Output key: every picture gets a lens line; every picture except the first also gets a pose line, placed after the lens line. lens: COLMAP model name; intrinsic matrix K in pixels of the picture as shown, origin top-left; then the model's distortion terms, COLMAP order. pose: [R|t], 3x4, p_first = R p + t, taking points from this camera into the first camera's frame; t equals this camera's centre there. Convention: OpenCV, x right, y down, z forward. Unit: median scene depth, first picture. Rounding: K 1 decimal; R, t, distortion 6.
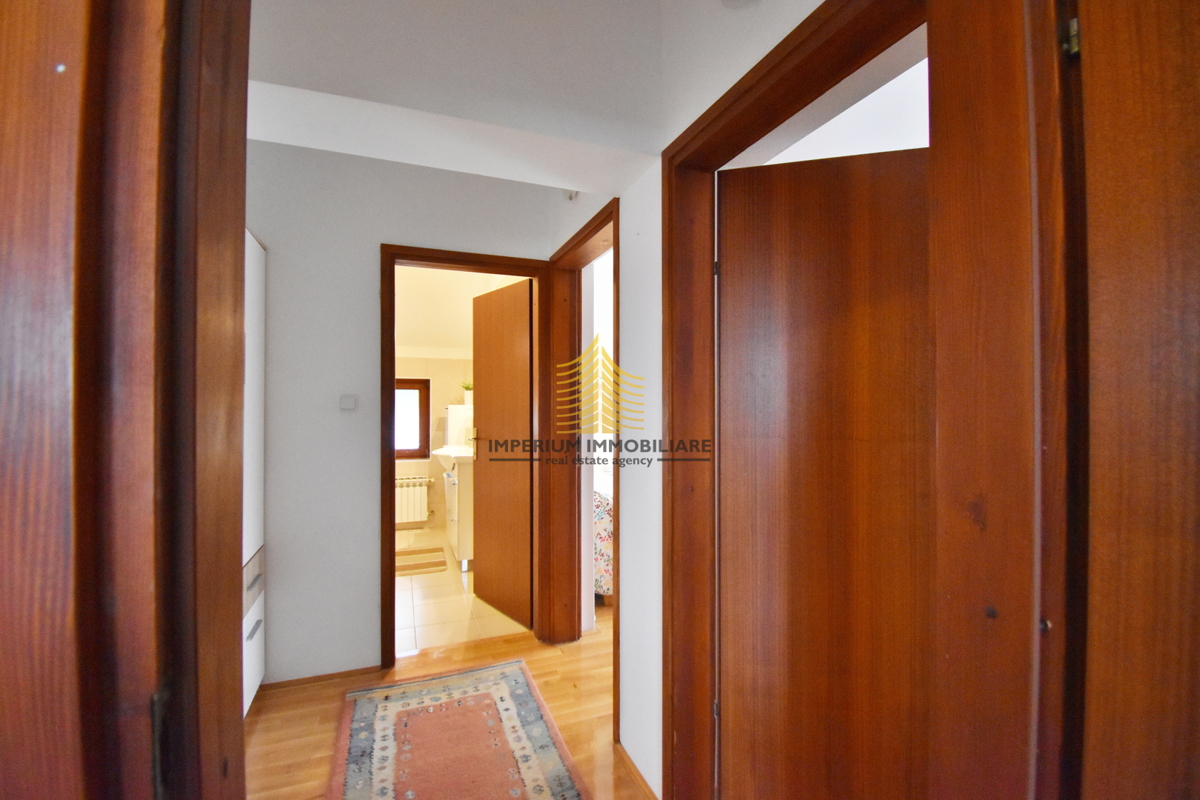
lens RADIAL K [[523.9, 0, 603.4], [0, 523.9, 404.6], [0, 0, 1]] dist [-0.010281, -0.009218]
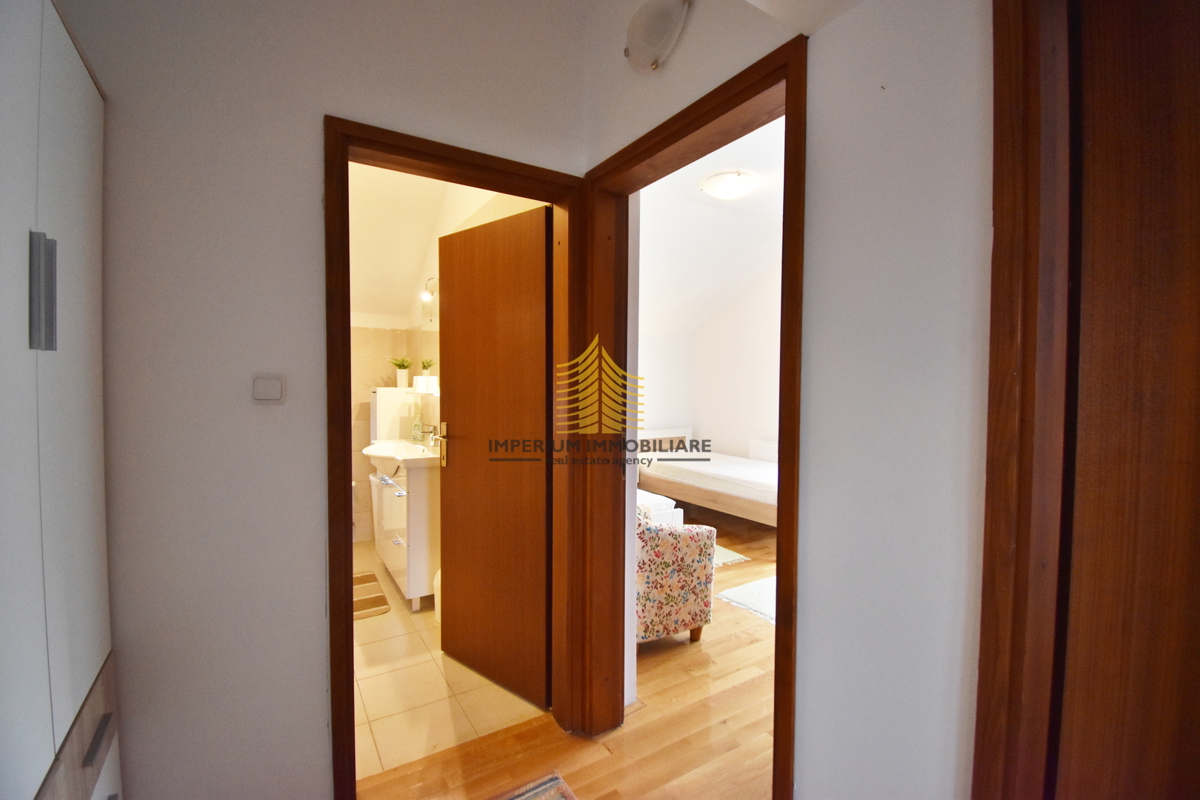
lens RADIAL K [[523.9, 0, 600.8], [0, 523.9, 403.9], [0, 0, 1]] dist [-0.010281, -0.009218]
pose [[0.982264, 0.001902, 0.187492, -0.202508], [-0.008053, 0.999454, 0.032049, -0.005044], [-0.187329, -0.032991, 0.981743, 0.315364]]
